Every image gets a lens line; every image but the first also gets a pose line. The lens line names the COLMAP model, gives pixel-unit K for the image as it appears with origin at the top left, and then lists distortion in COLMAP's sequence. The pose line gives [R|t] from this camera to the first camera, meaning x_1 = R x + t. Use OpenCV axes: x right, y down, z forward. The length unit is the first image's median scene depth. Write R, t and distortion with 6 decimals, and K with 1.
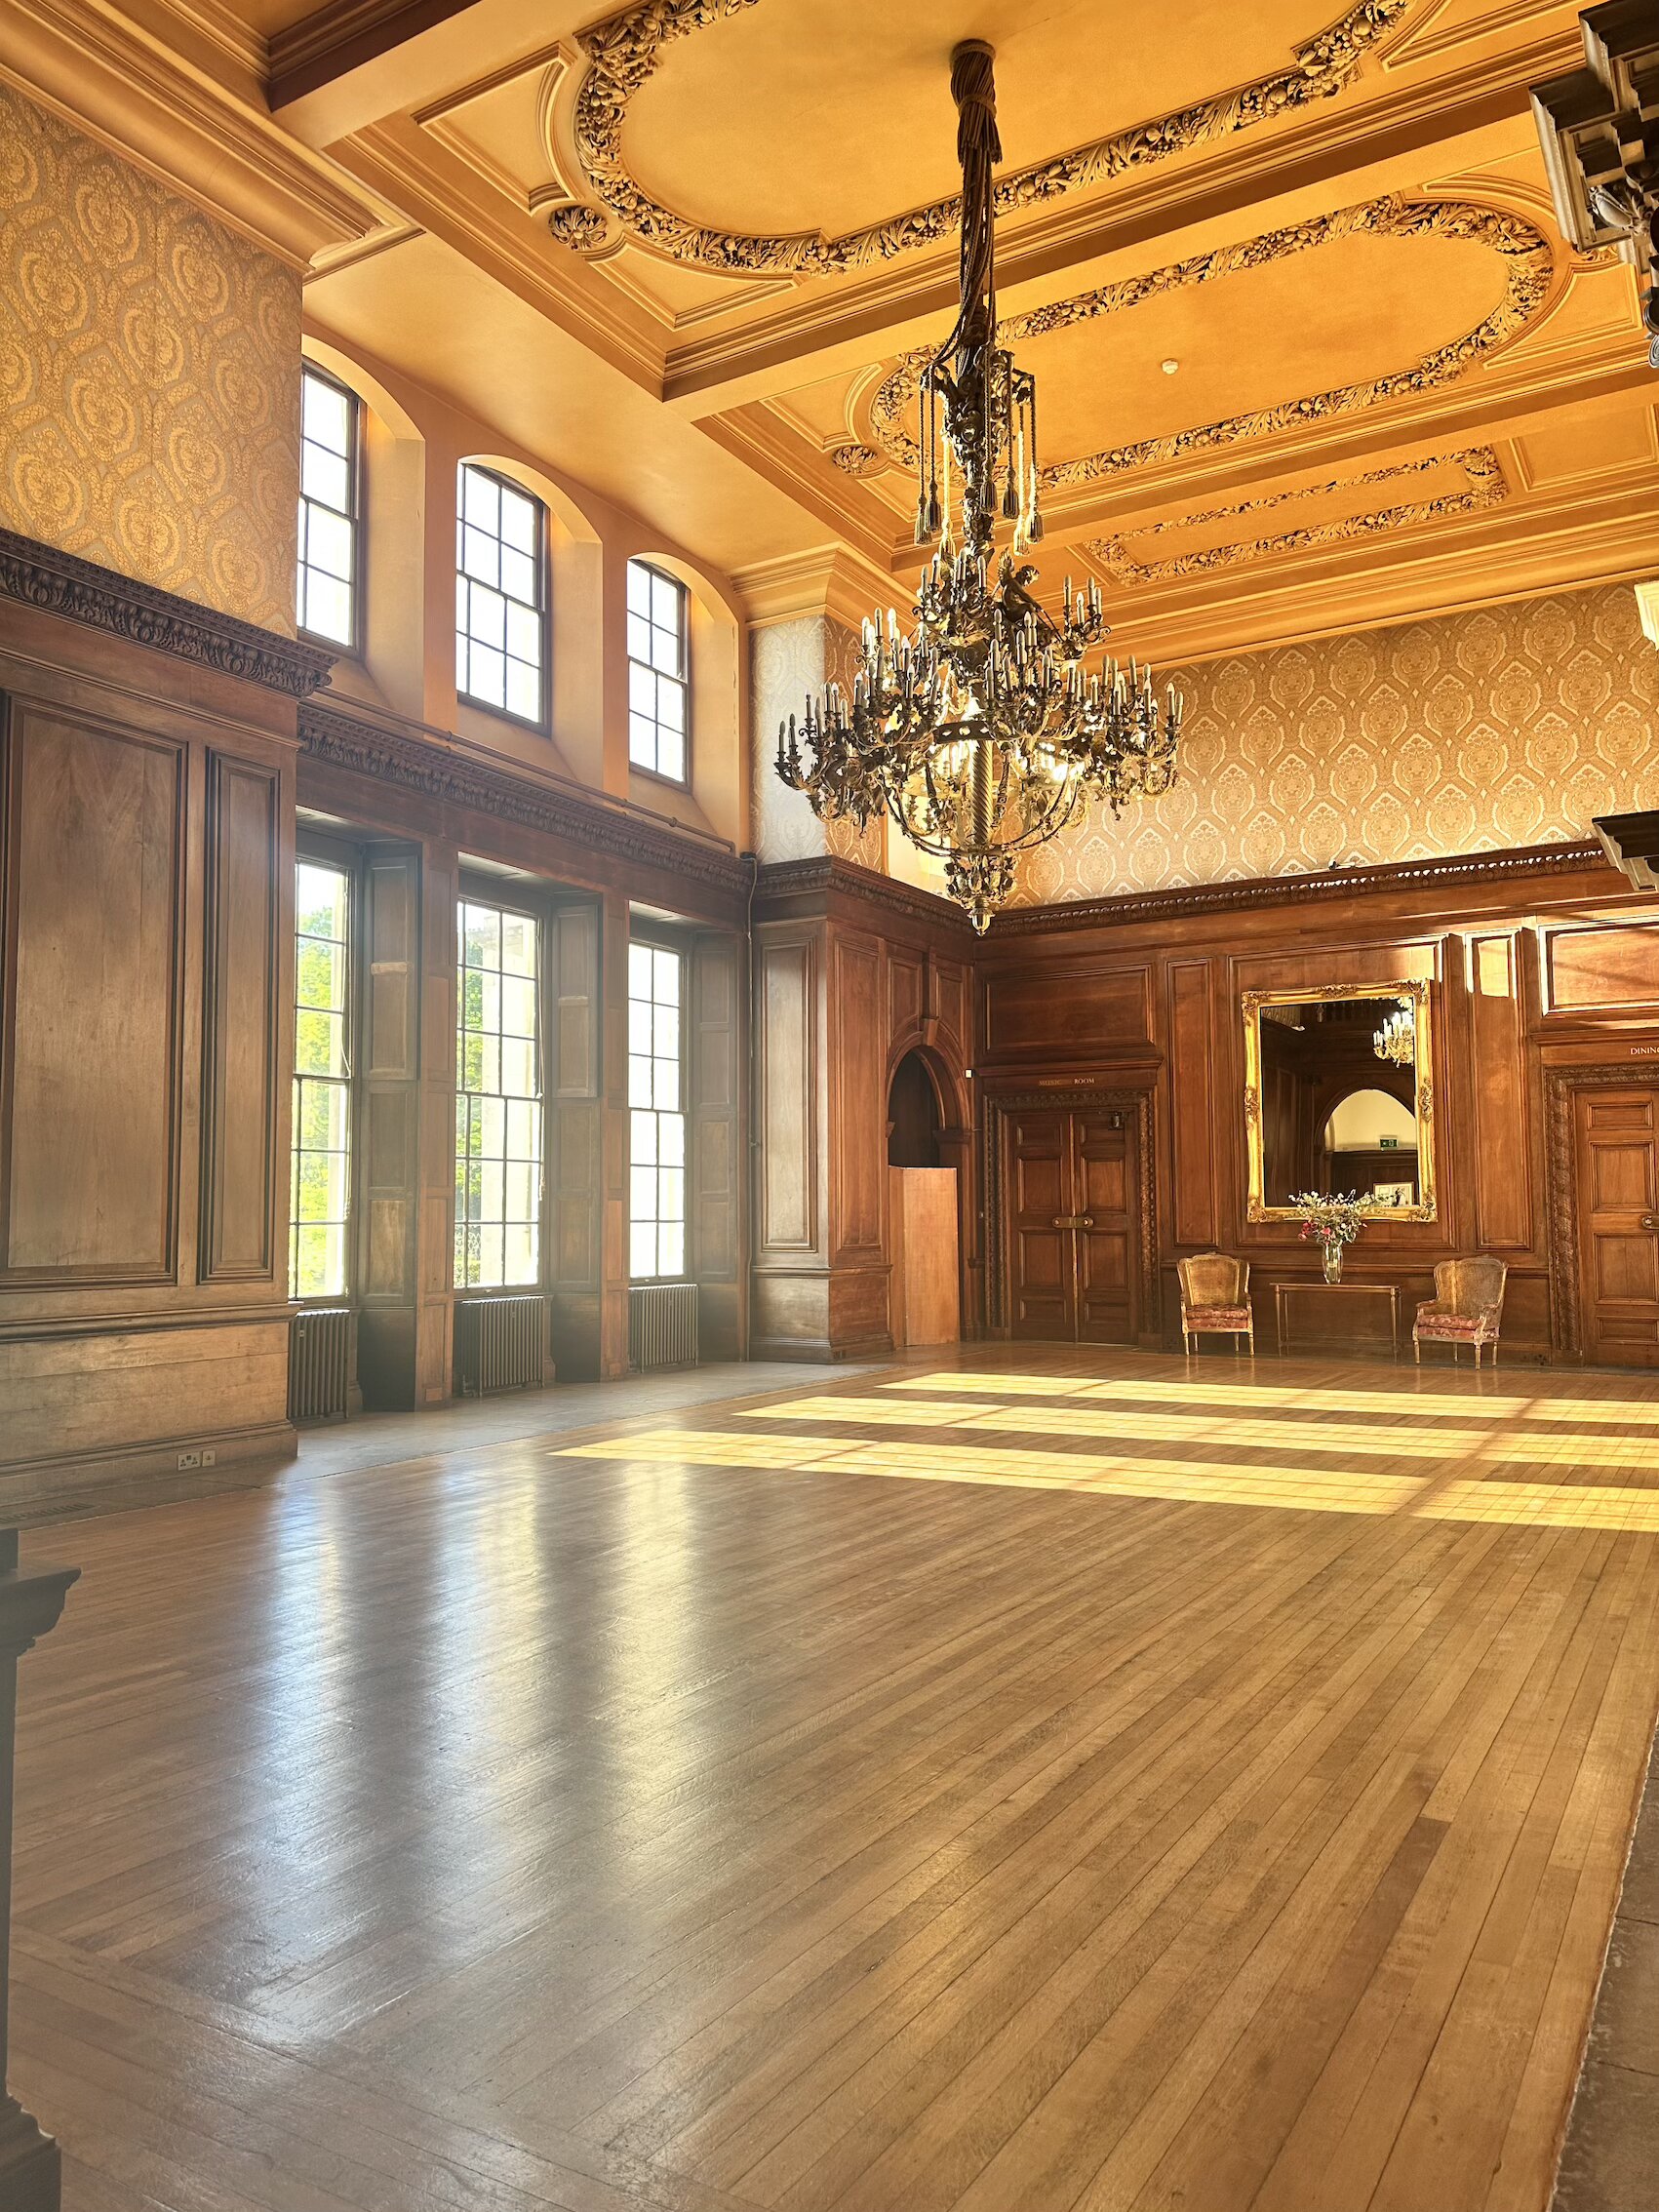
lens RADIAL K [[1576.0, 0, 839.3], [0, 1576.0, 1104.7], [0, 0, 1]] dist [0.091888, -0.011569]
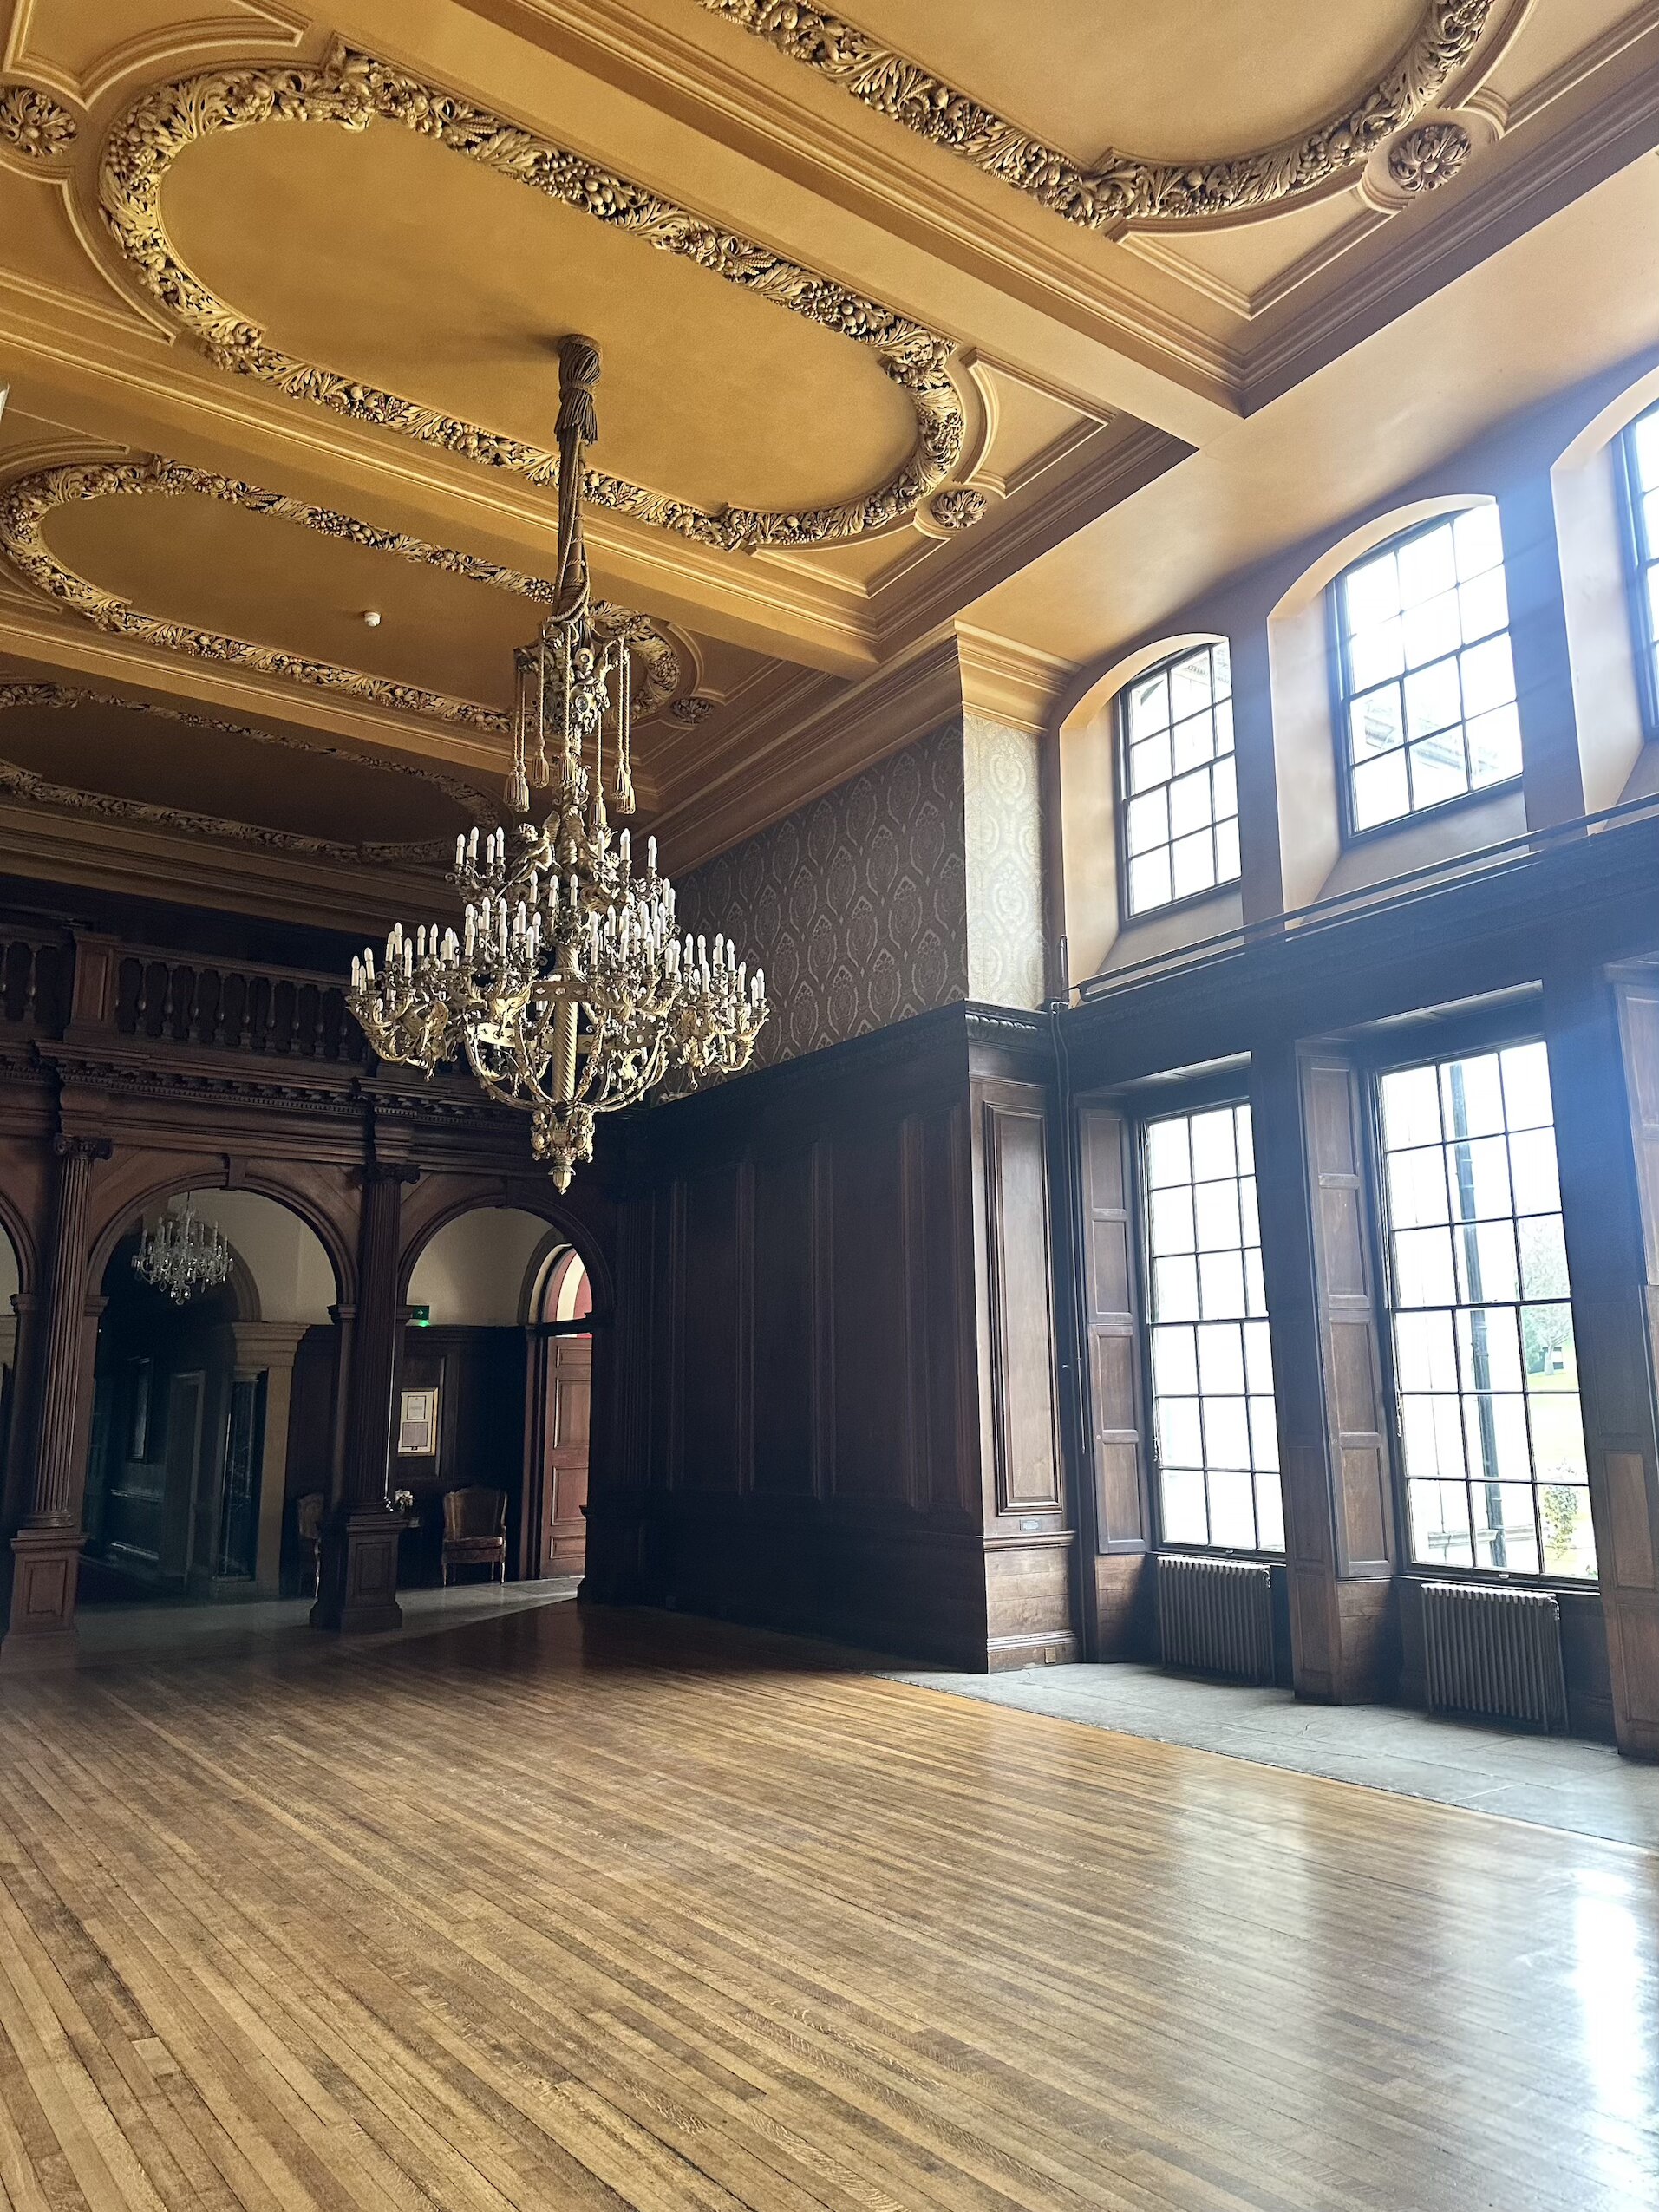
lens RADIAL K [[1576.1, 0, 830.7], [0, 1576.1, 1110.3], [0, 0, 1]] dist [0.091888, -0.011569]
pose [[-0.425421, -0.171224, -0.888650, 0.754260], [0.079828, 0.971012, -0.225309, 0.072242], [0.901468, -0.166790, -0.399420, 1.294208]]
